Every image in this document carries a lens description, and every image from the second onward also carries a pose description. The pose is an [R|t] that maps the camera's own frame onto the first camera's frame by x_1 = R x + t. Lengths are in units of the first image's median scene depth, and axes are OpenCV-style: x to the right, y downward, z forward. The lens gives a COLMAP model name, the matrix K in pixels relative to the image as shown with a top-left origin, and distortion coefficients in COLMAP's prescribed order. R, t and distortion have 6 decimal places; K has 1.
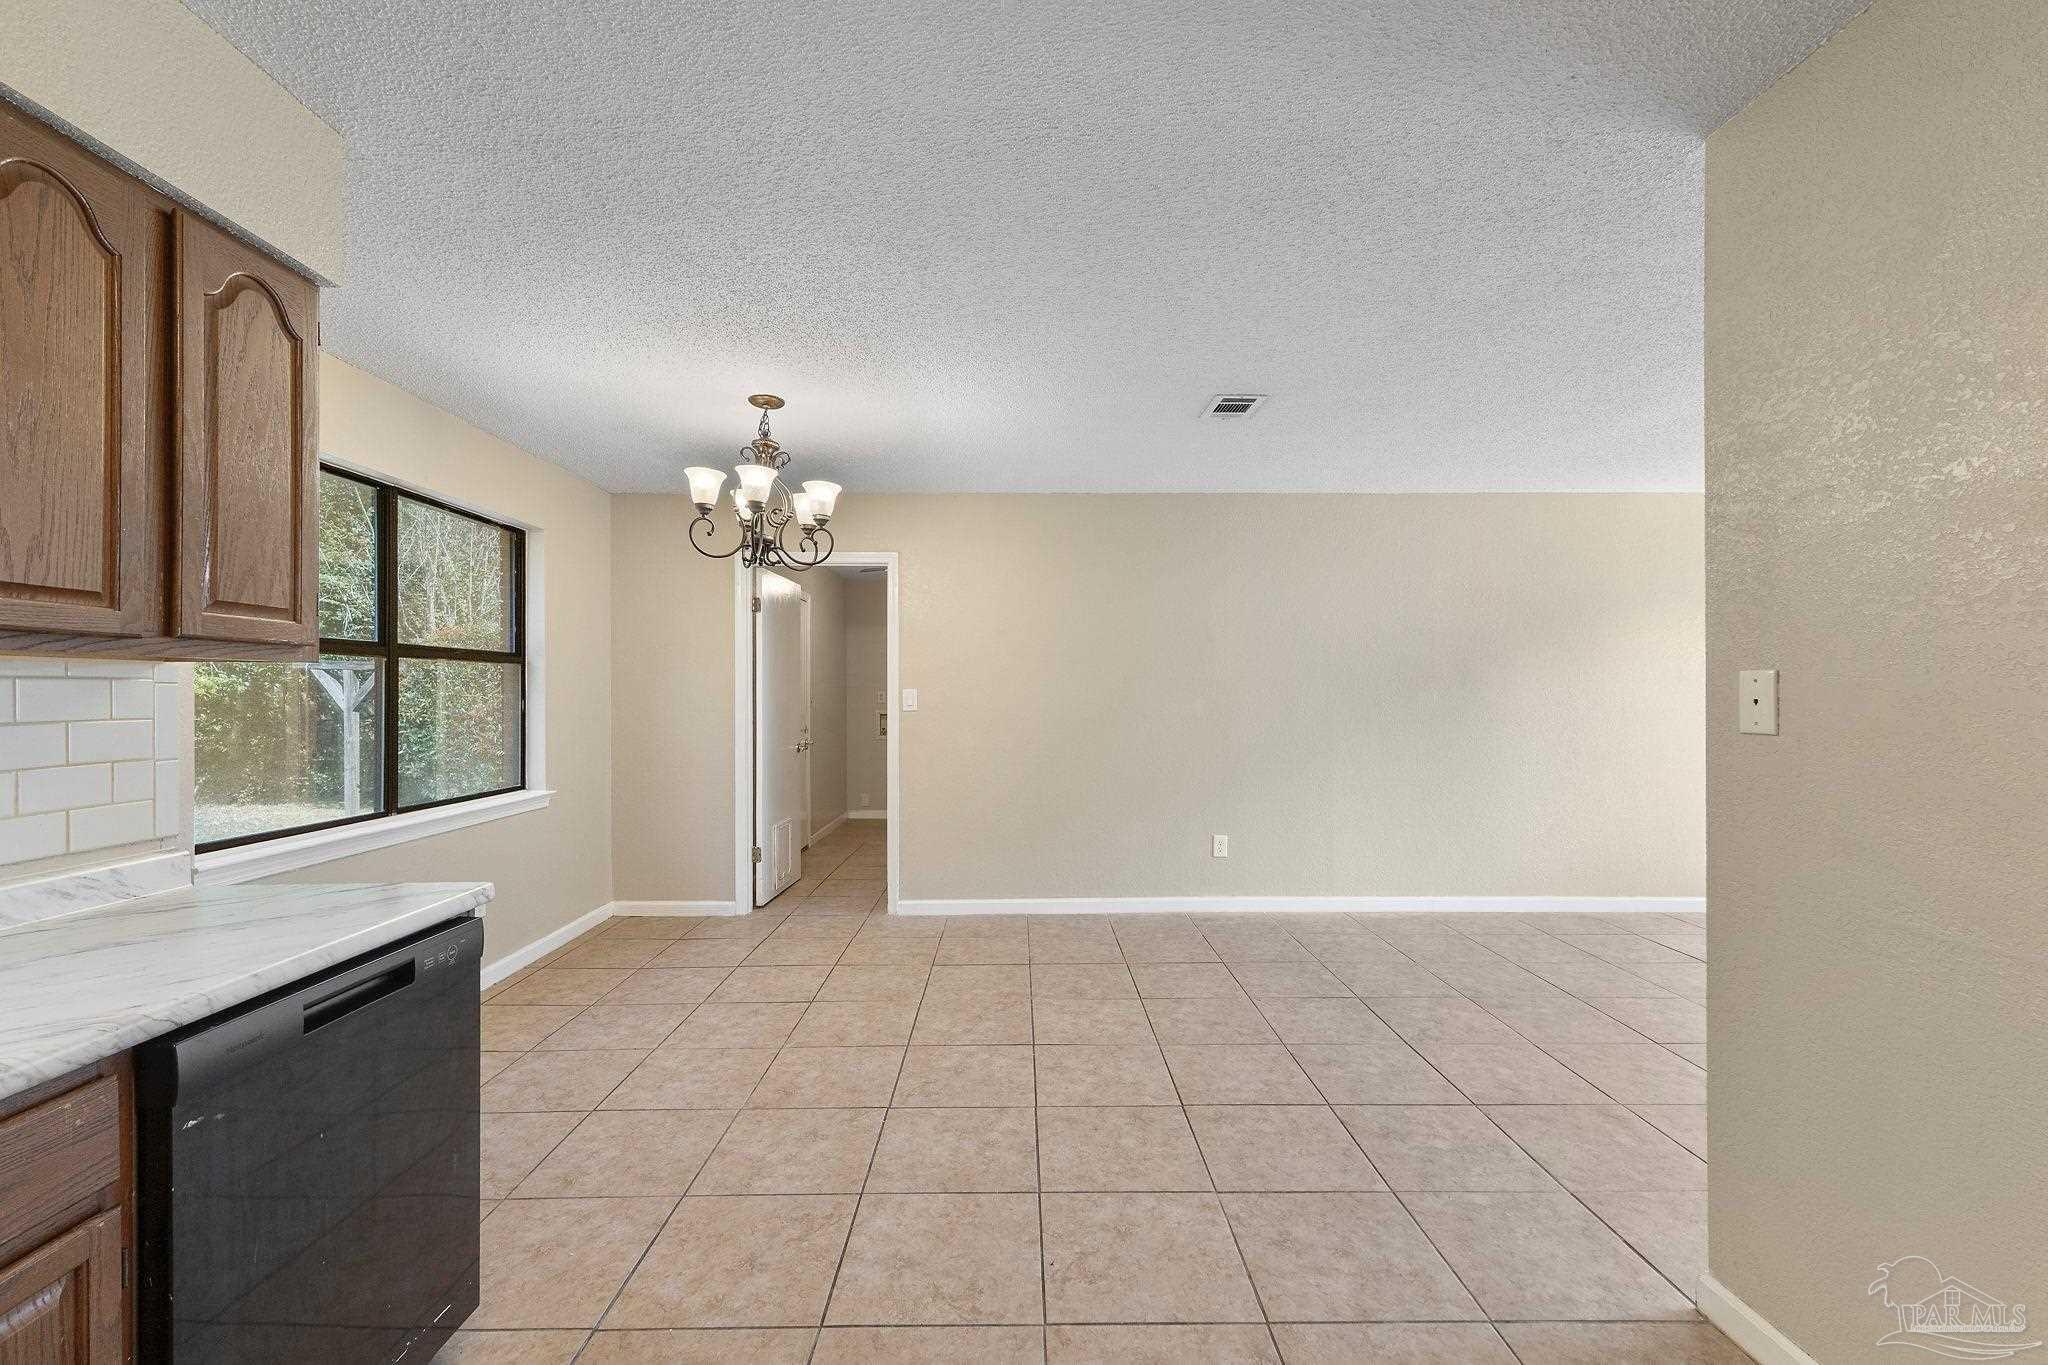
lens RADIAL K [[853.9, 0, 1025.1], [0, 853.9, 678.6], [0, 0, 1]] dist [0.004181, 0.000360]
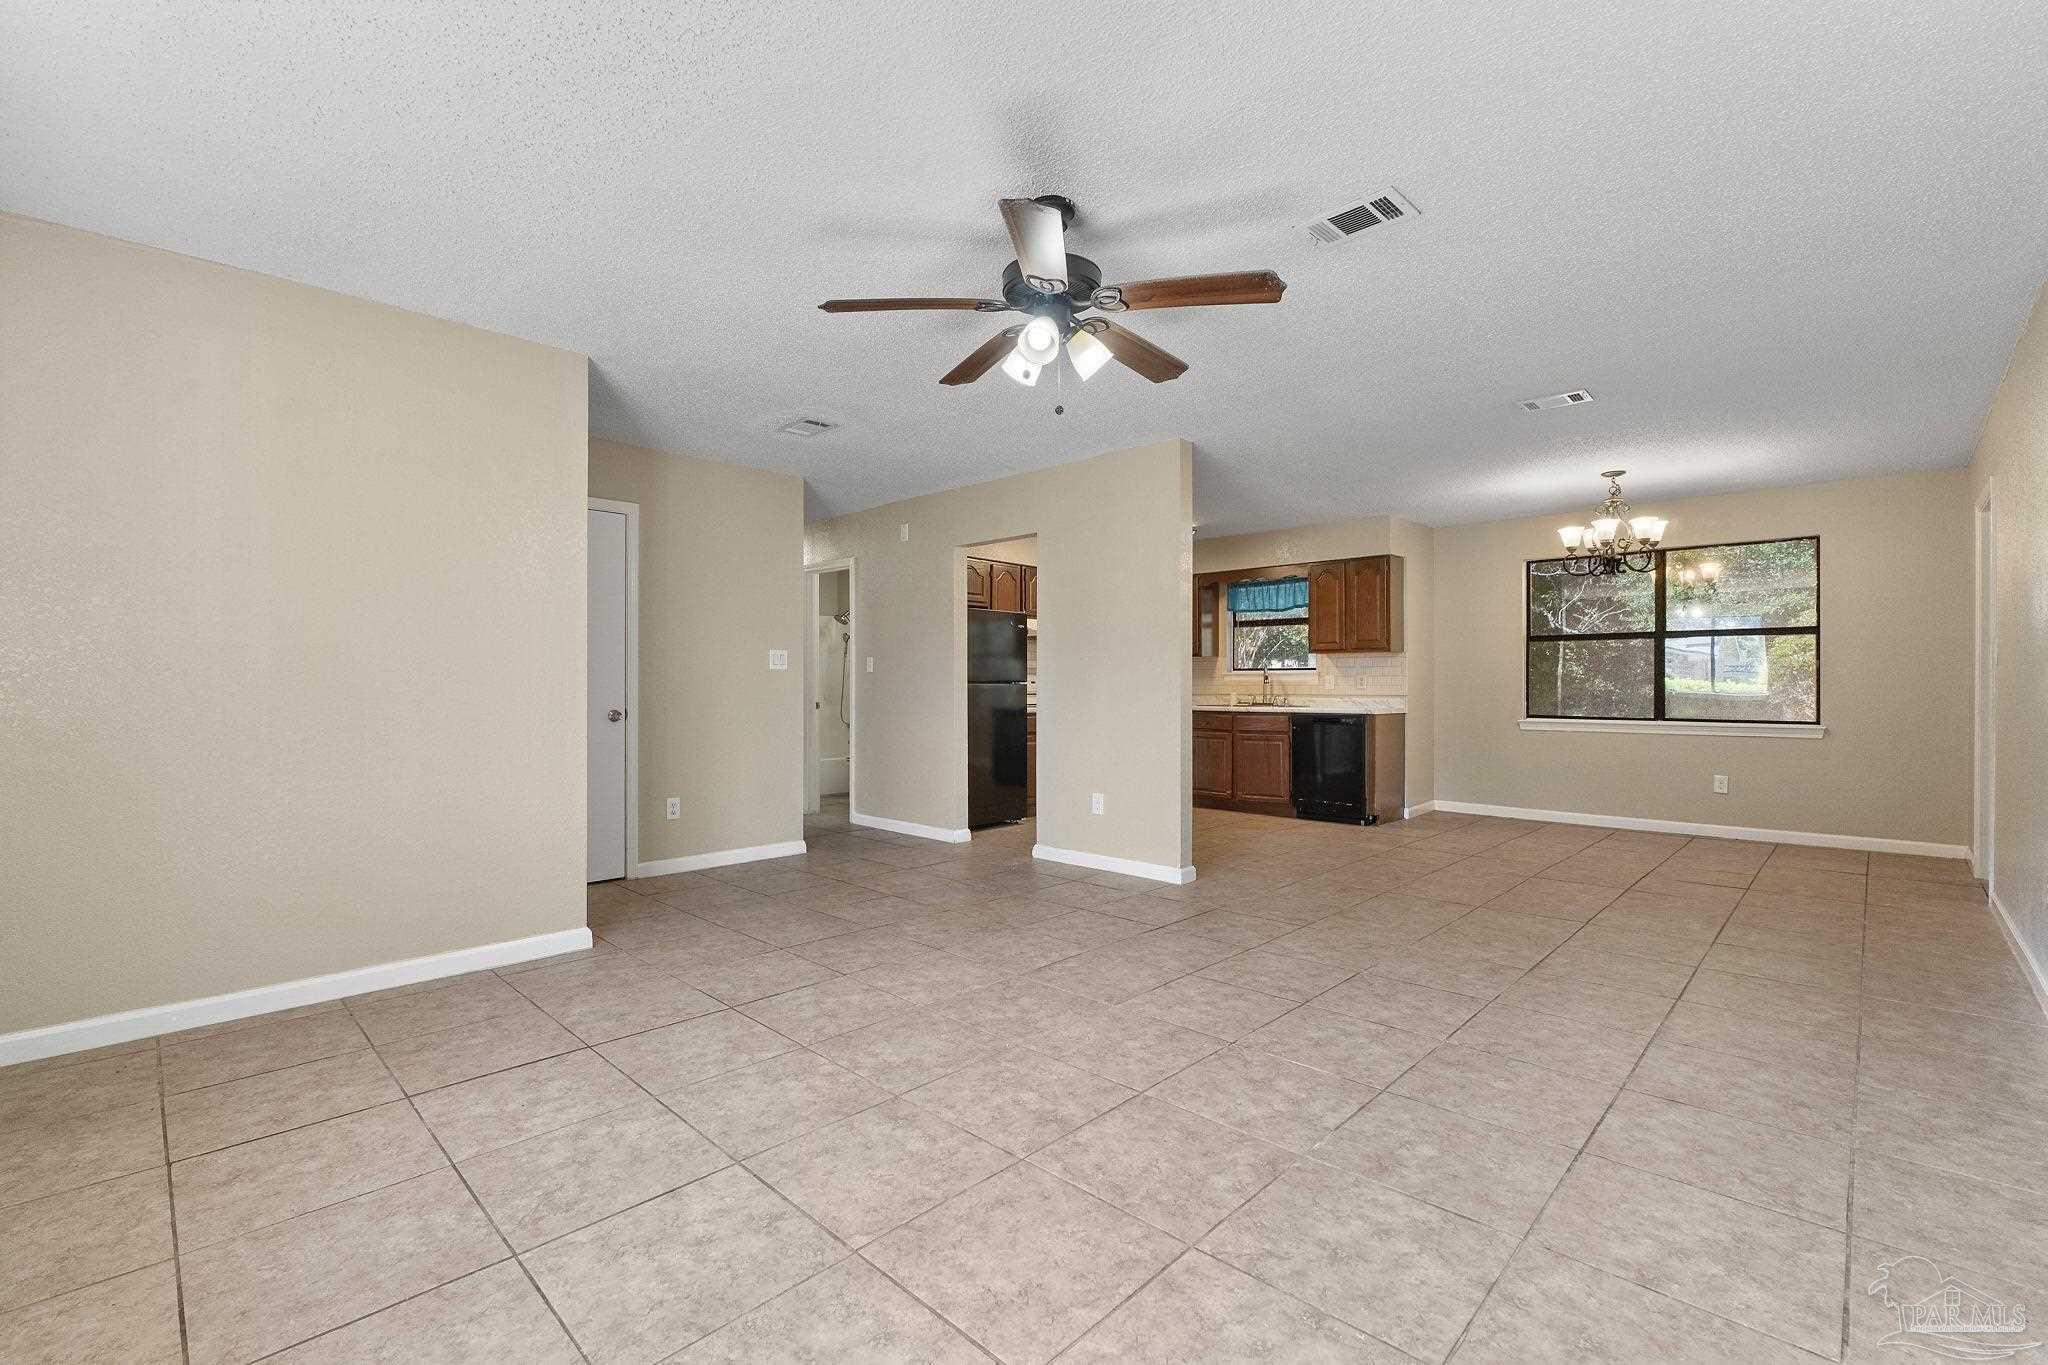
lens RADIAL K [[882.7, 0, 1024.0], [0, 882.7, 682.5], [0, 0, 1]] dist [-0.010426, 0.000041]
pose [[-0.702272, -0.001962, -0.711906, 1.589324], [0.011497, 0.999835, -0.014097, 0.079486], [0.711816, -0.018085, -0.702133, 1.309647]]
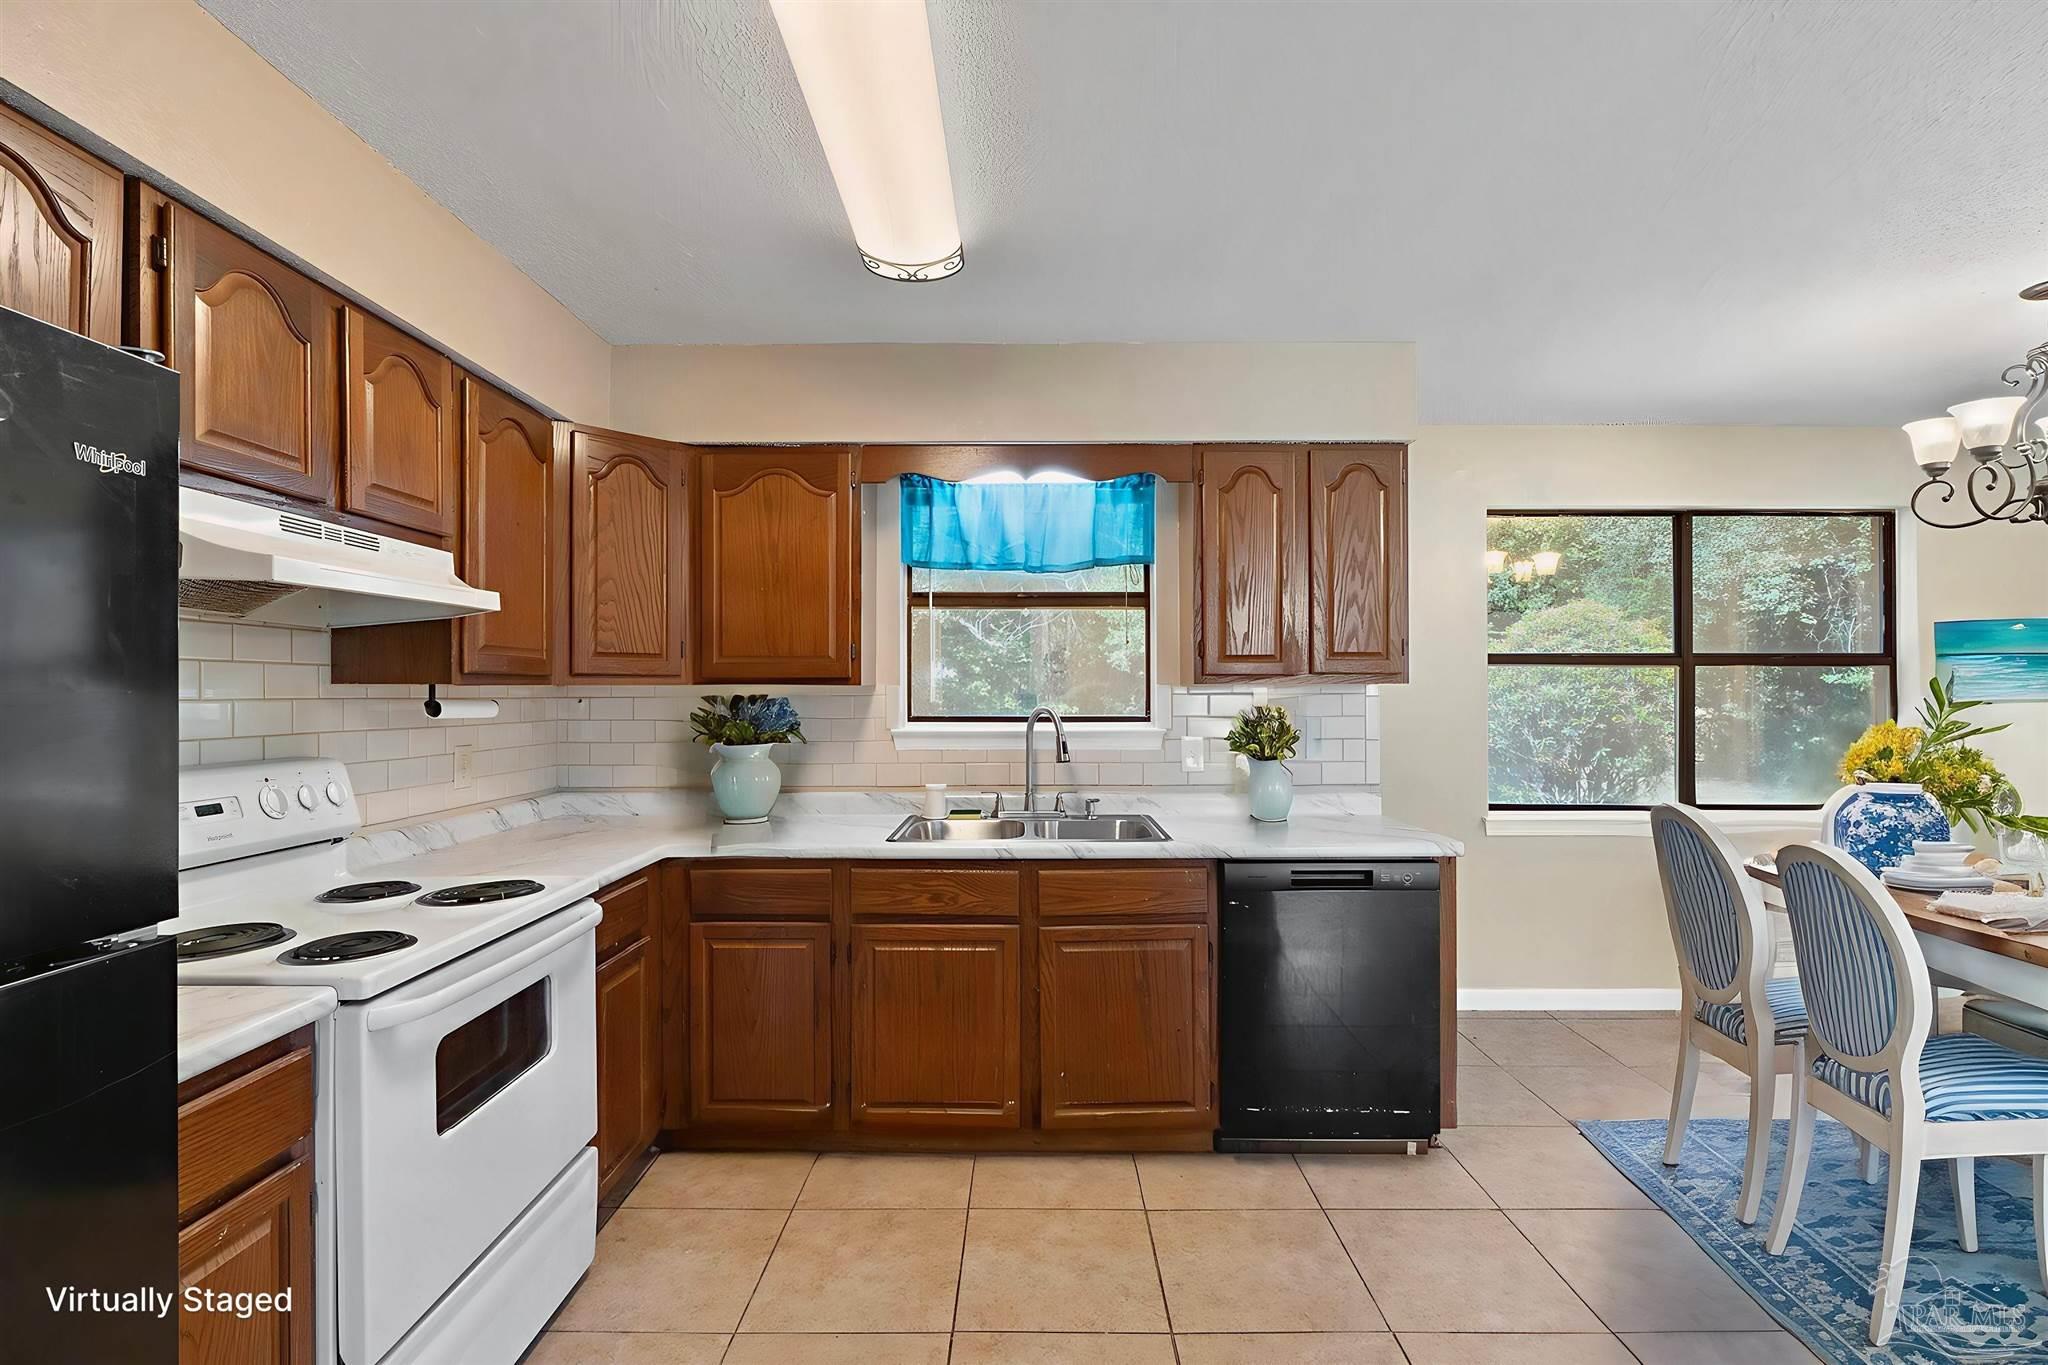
lens RADIAL K [[906.8, 0, 1024.8], [0, 906.8, 686.0], [0, 0, 1]] dist [-0.012512, 0.000020]
pose [[-0.010400, -0.005292, -0.999932, 0.415491], [0.017499, 0.999832, -0.005473, -0.009331], [0.999793, -0.017554, -0.010306, 0.156630]]
